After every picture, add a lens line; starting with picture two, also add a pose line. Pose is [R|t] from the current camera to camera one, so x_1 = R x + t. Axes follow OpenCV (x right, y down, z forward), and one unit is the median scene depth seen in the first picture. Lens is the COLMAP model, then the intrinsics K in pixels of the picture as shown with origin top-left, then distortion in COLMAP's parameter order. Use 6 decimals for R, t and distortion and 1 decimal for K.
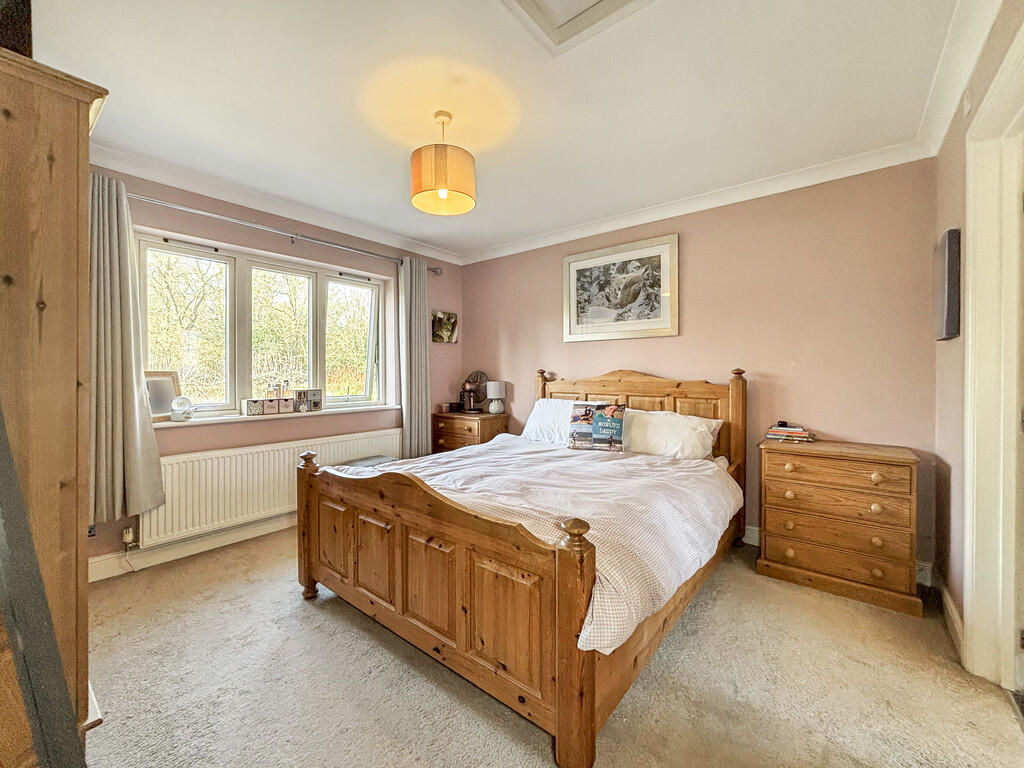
lens RADIAL K [[416.9, 0, 511.1], [0, 416.9, 382.6], [0, 0, 1]] dist [0.002297, 0.000849]
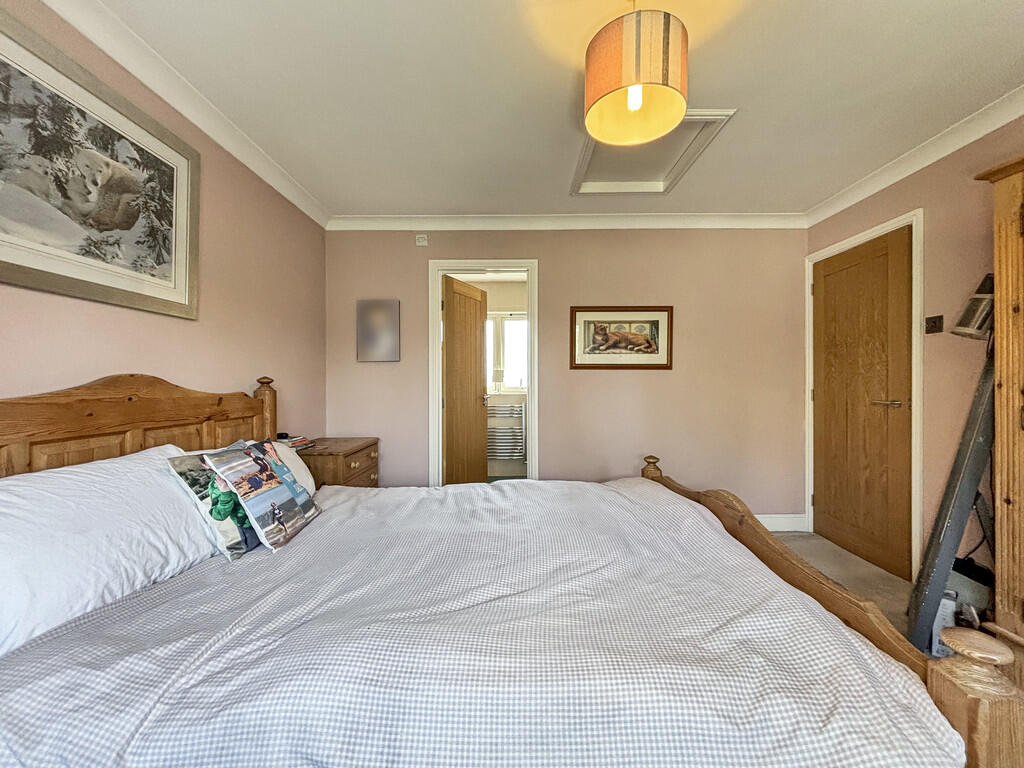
lens RADIAL K [[416.9, 0, 510.6], [0, 416.9, 377.9], [0, 0, 1]] dist [0.002297, 0.000849]
pose [[-0.612231, -0.000015, 0.790679, -0.348521], [0.003280, 0.999991, 0.002559, -0.027597], [-0.790672, 0.004160, -0.612226, 0.972647]]
